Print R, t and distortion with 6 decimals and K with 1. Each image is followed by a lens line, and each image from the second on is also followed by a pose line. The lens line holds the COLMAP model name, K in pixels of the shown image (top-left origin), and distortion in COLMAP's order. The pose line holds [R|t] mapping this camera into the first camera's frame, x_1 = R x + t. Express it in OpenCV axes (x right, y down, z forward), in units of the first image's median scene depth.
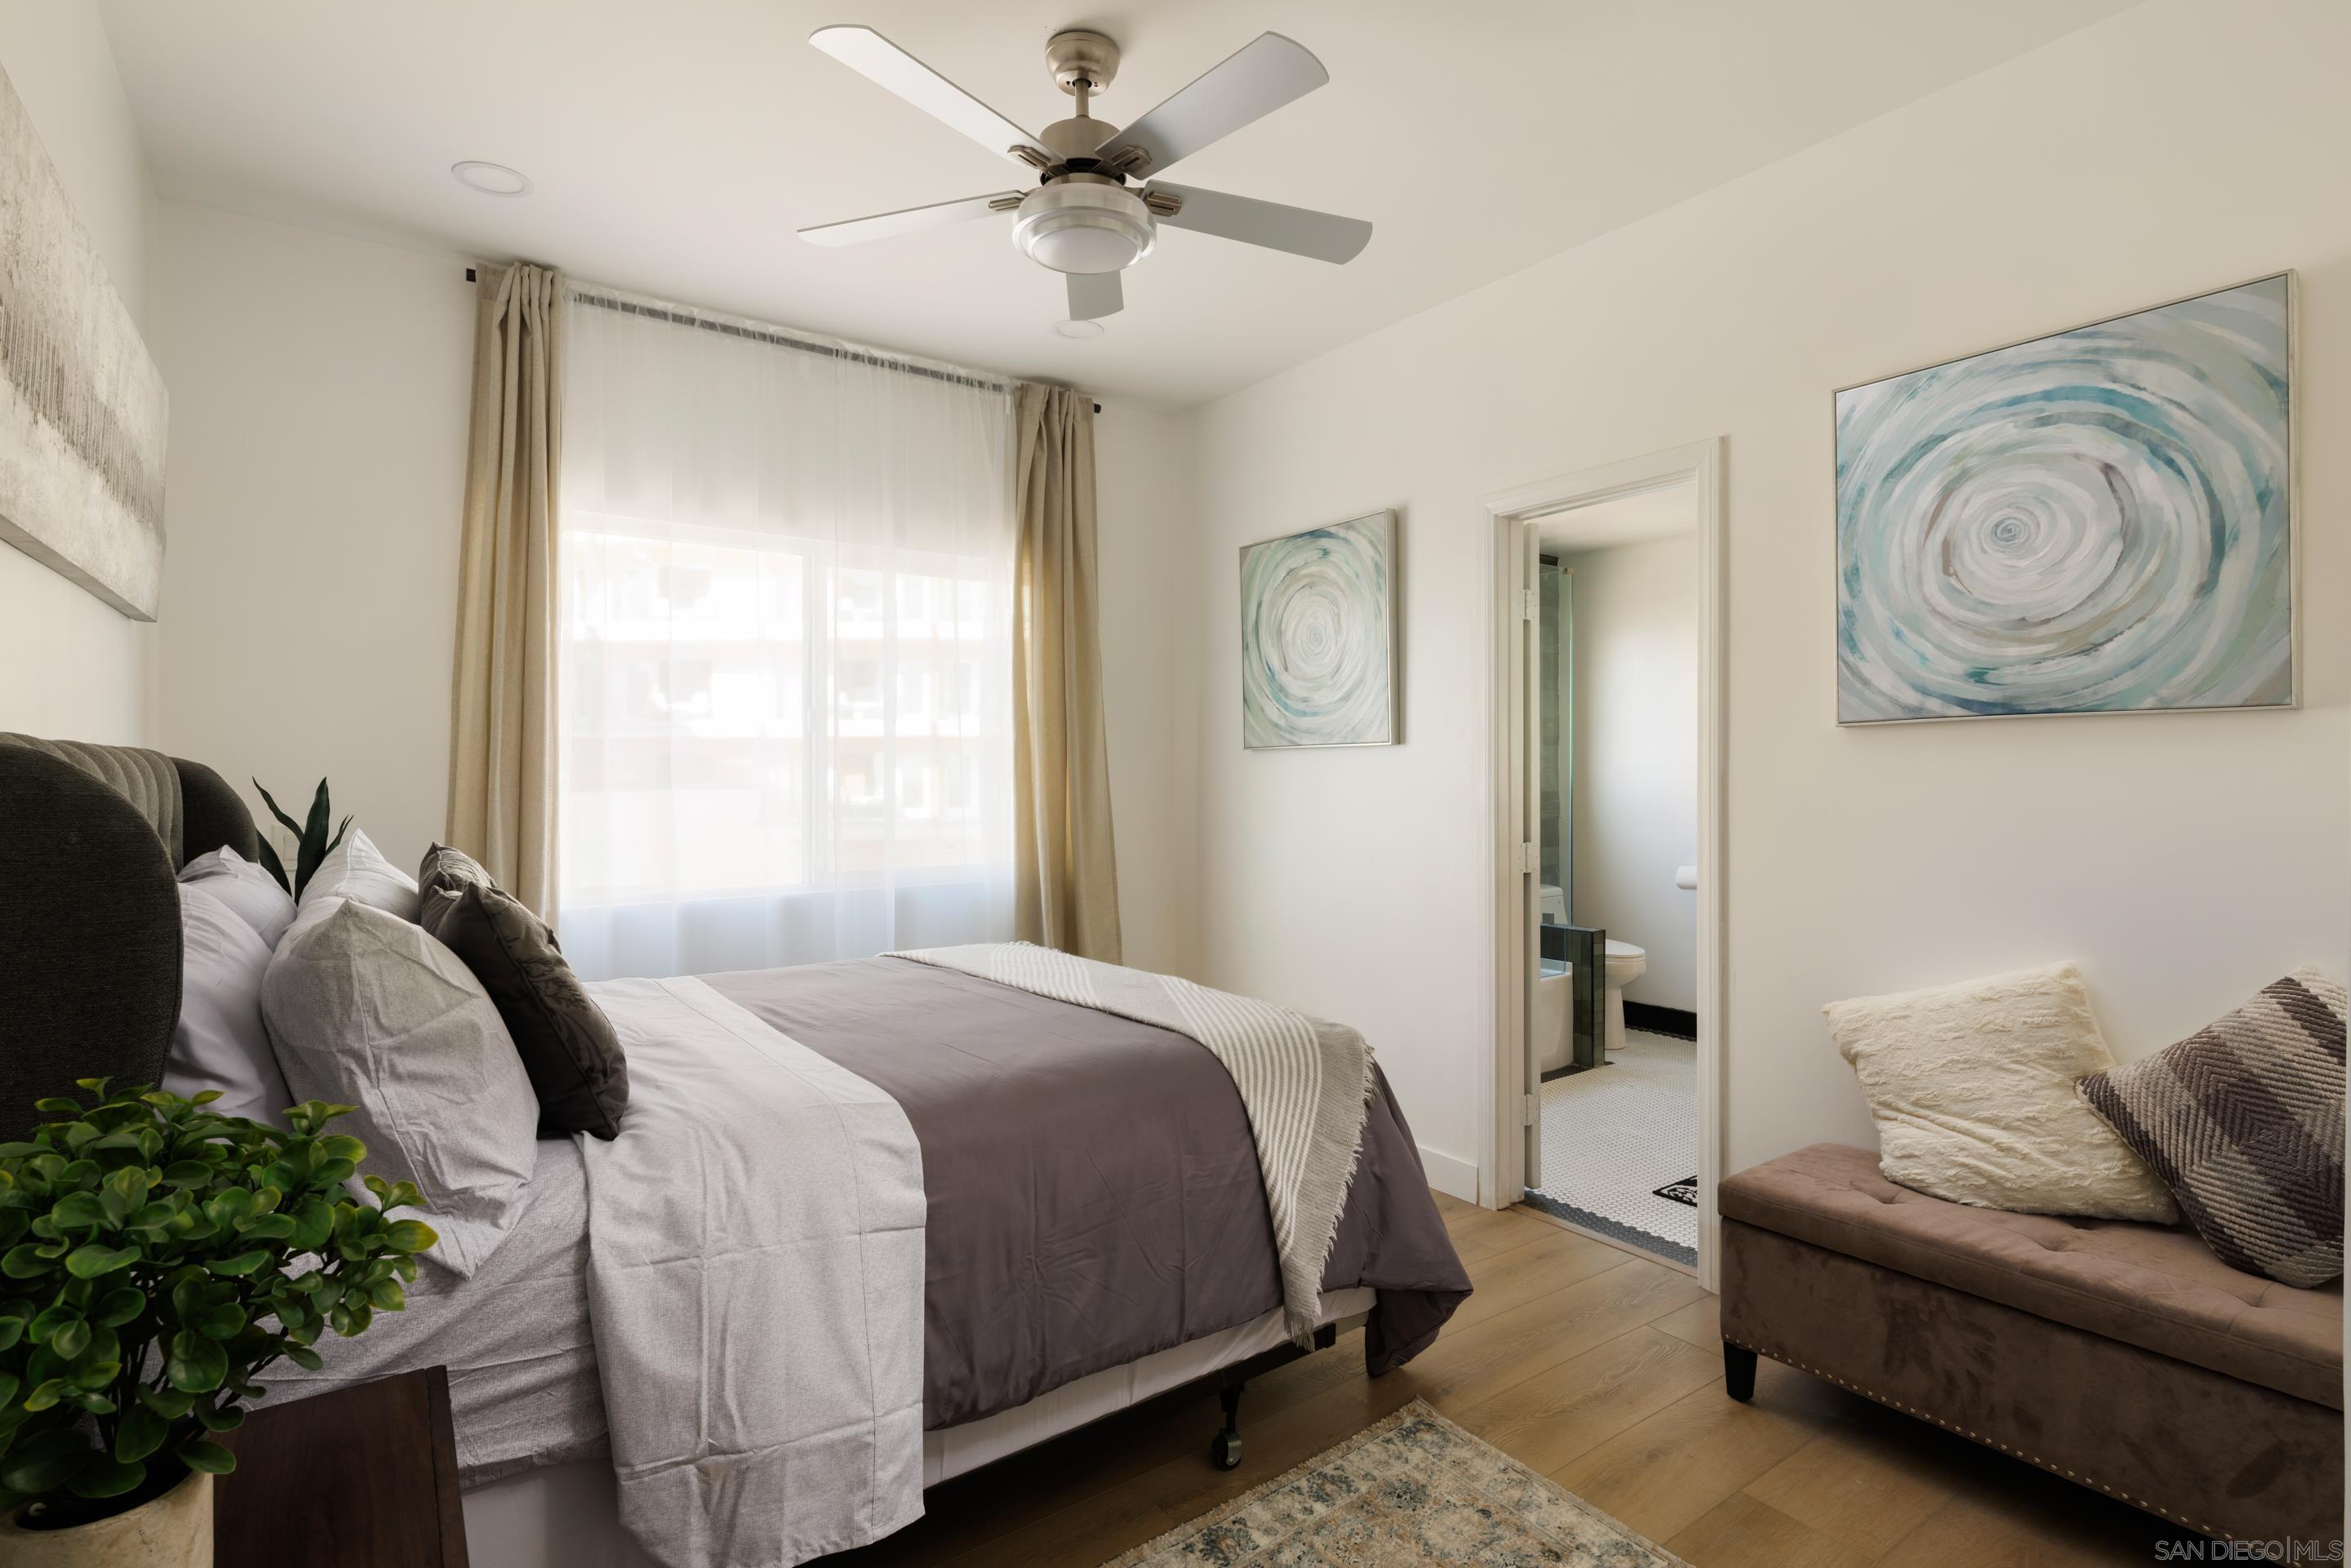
lens RADIAL K [[1145.8, 0, 1175.5], [0, 1145.8, 784.0], [0, 0, 1]] dist [-0.001156, -0.000148]
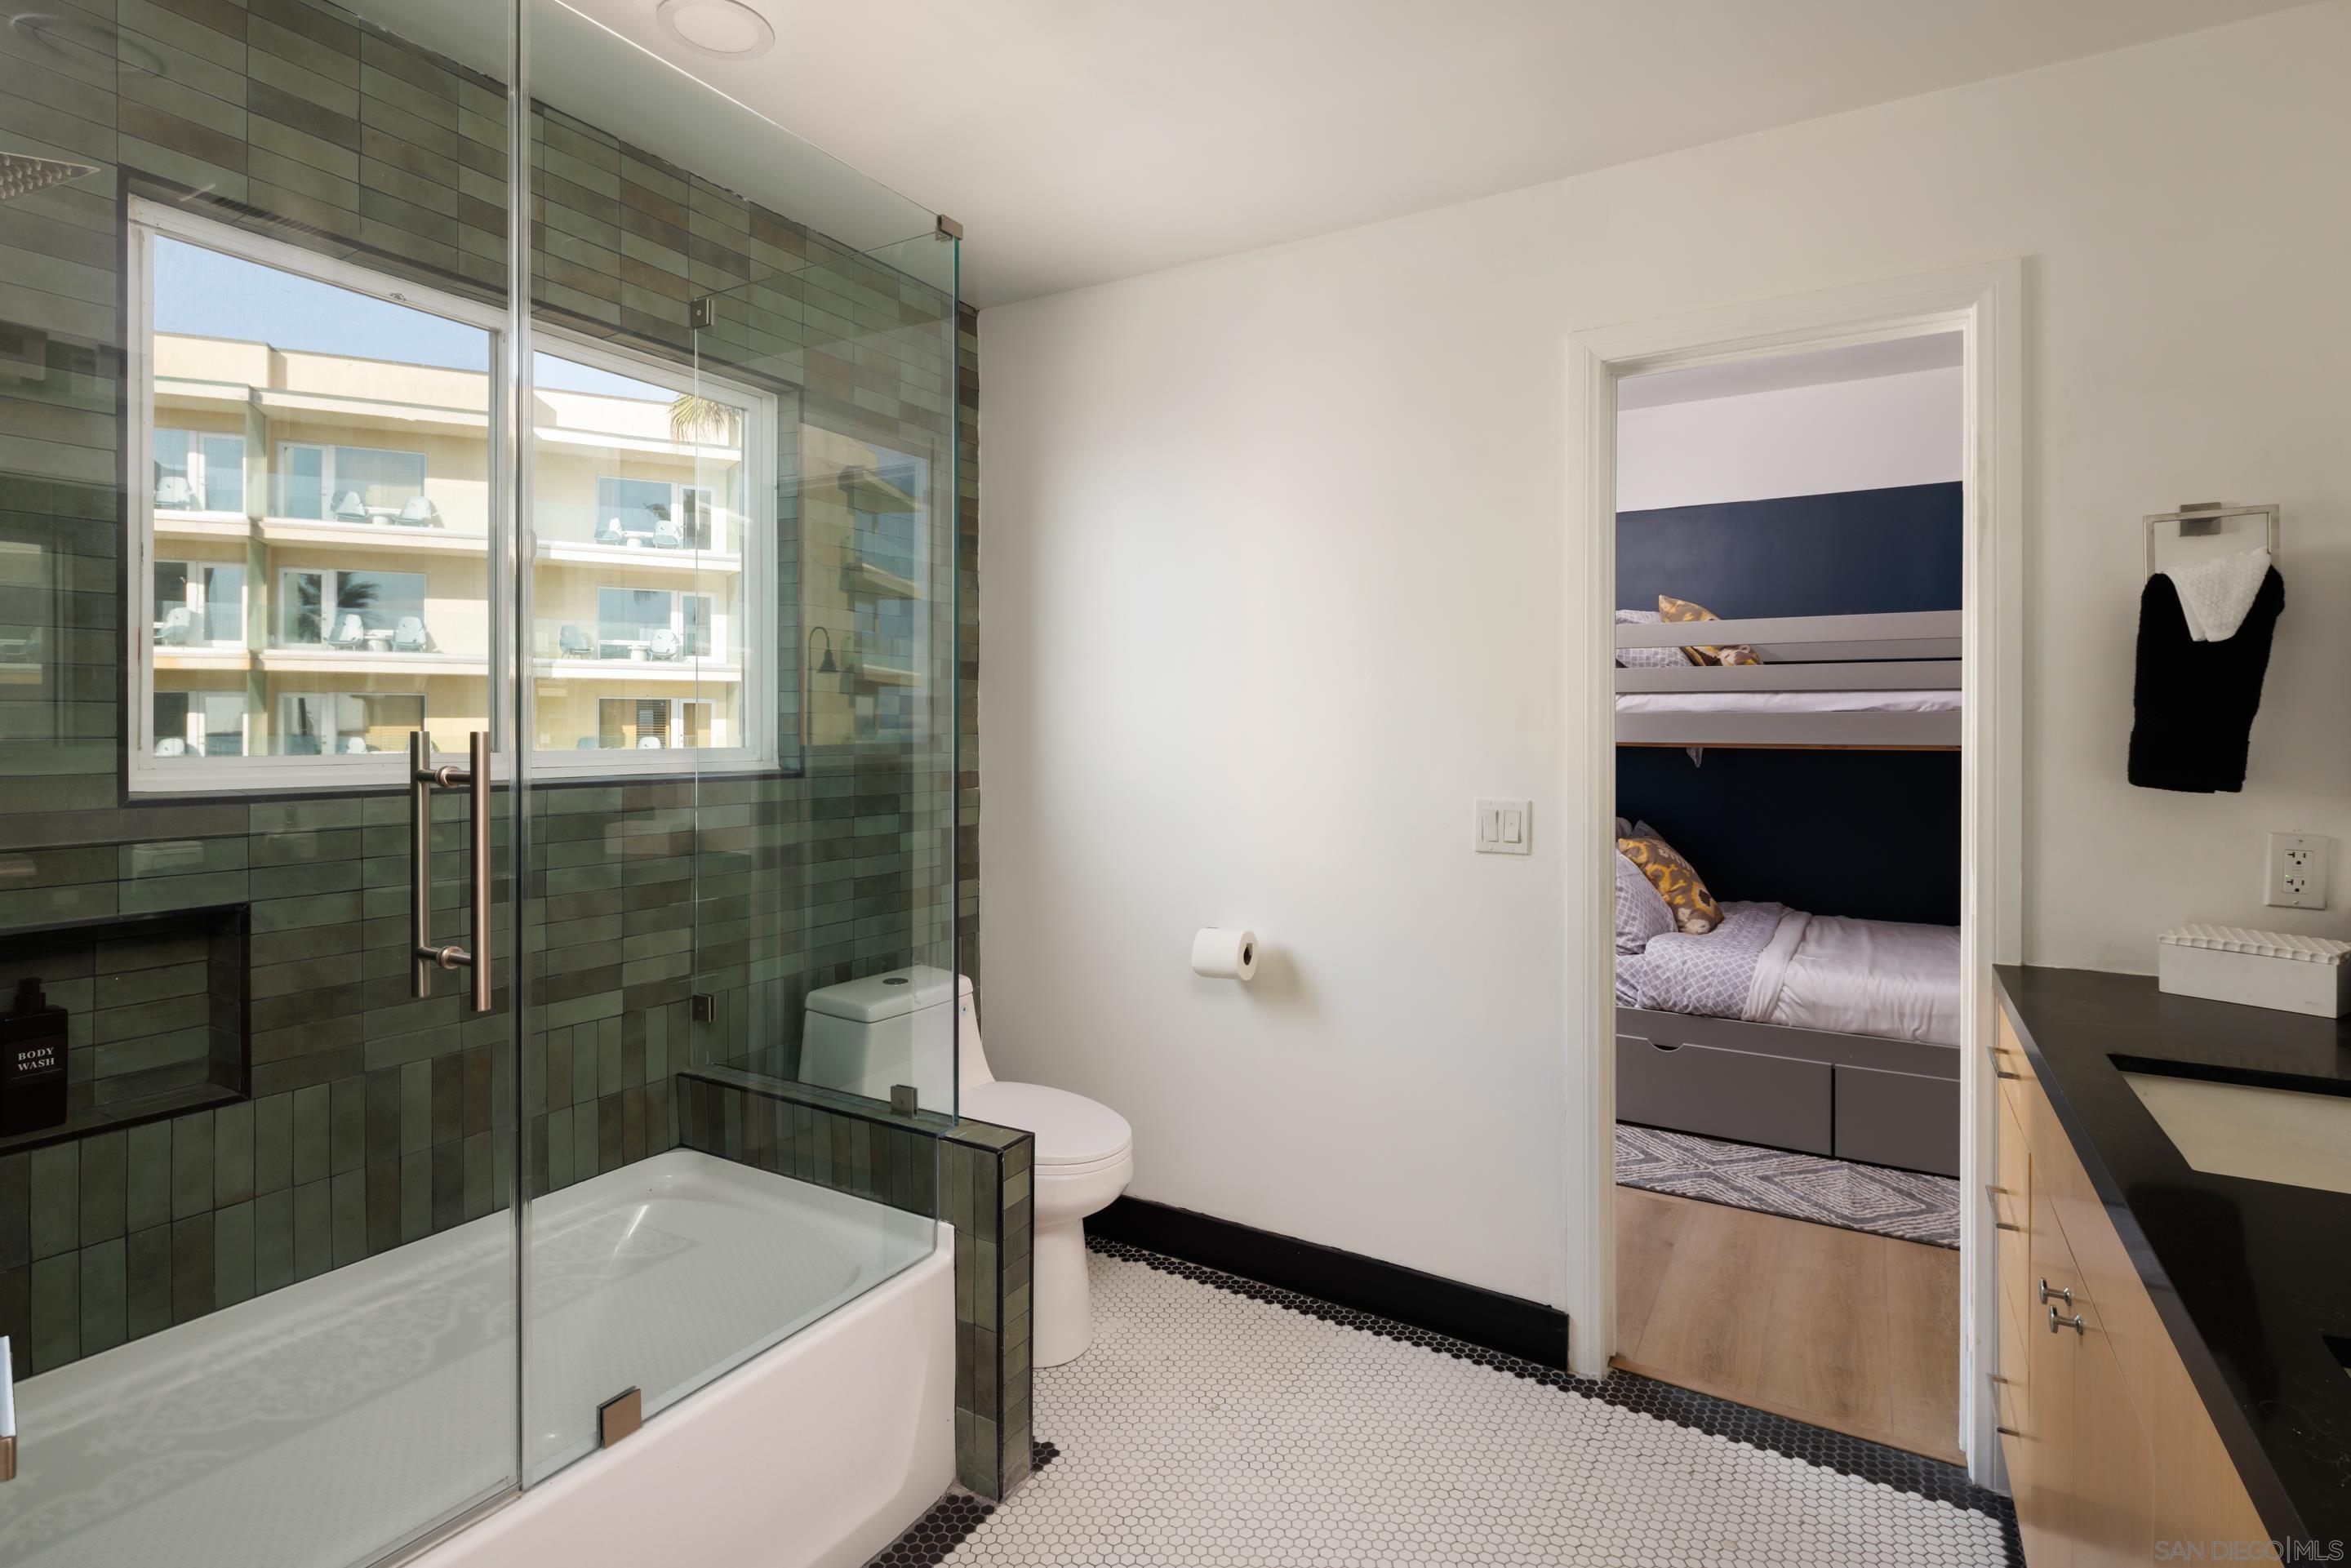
lens RADIAL K [[1127.2, 0, 1173.8], [0, 1127.2, 725.3], [0, 0, 1]] dist [-0.002799, -0.000728]
pose [[0.913068, 0.002970, 0.407796, 0.259387], [-0.000421, 0.999980, -0.006341, -0.009824], [-0.407807, 0.005618, 0.913051, 0.624081]]
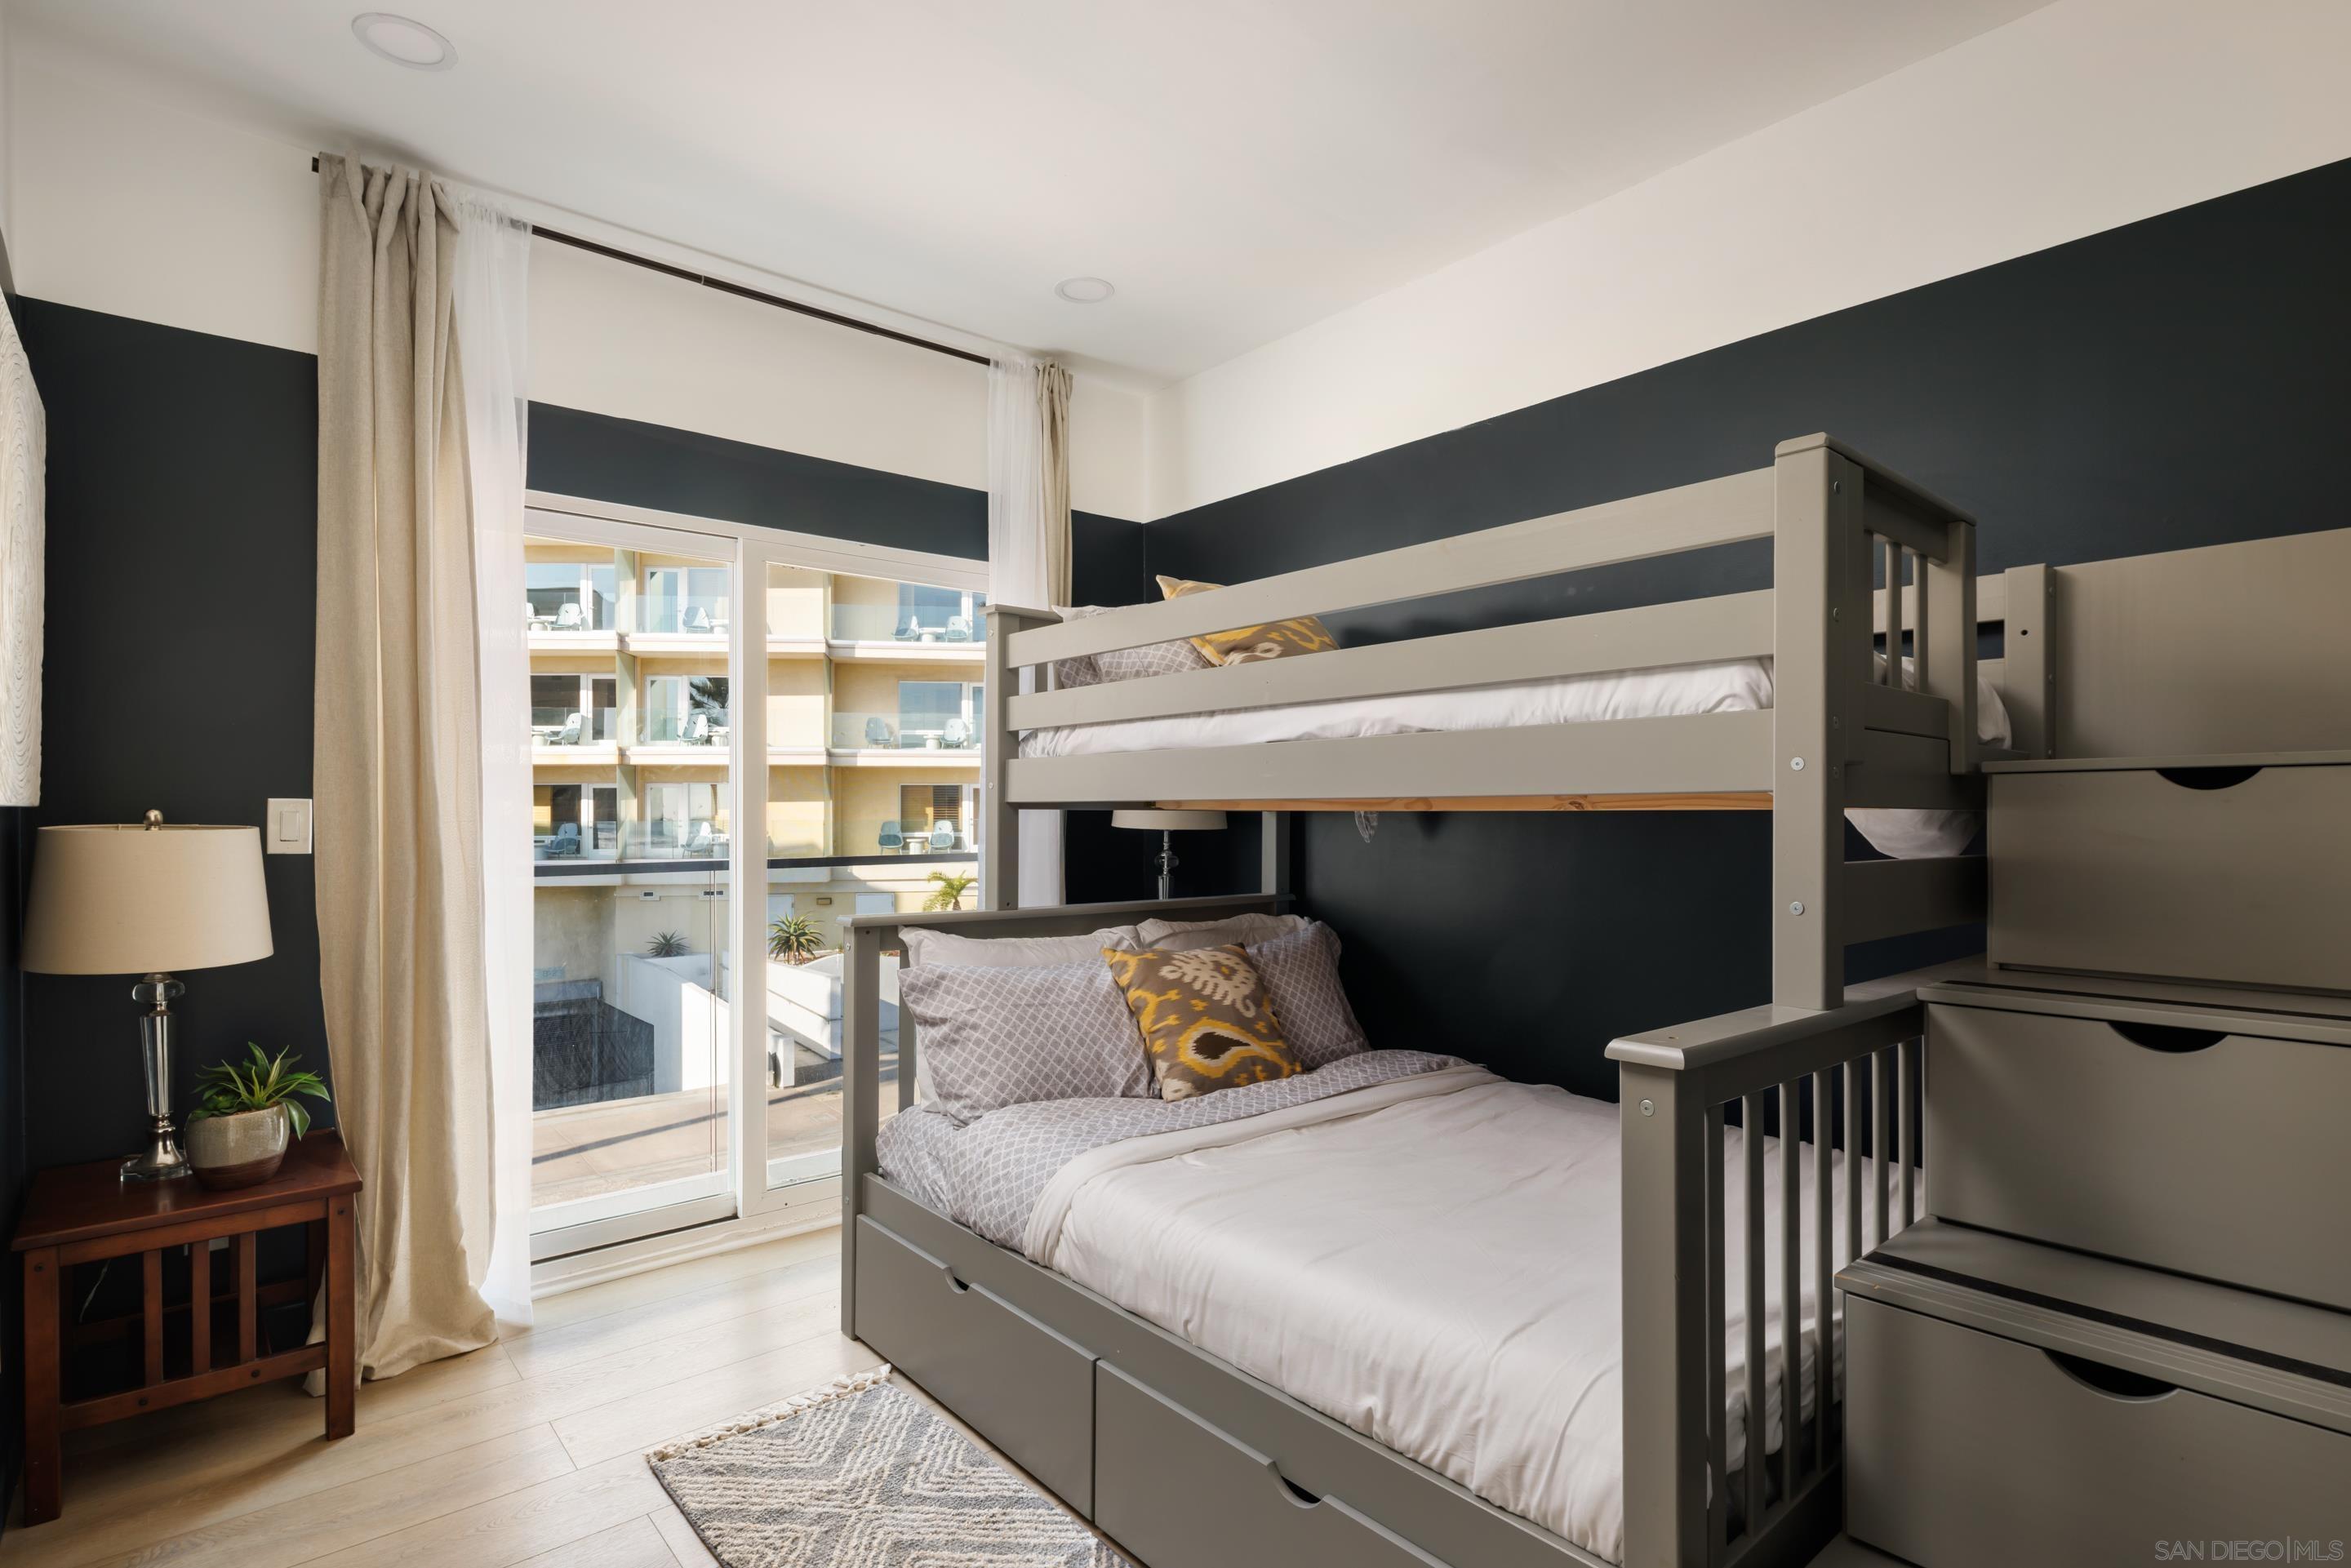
lens RADIAL K [[1145.8, 0, 1175.5], [0, 1145.8, 784.0], [0, 0, 1]] dist [-0.001156, -0.000148]
pose [[0.996224, -0.001444, 0.086811, 0.931578], [0.004032, 0.999552, -0.029648, 0.006386], [-0.086729, 0.029886, 0.995784, 0.690593]]
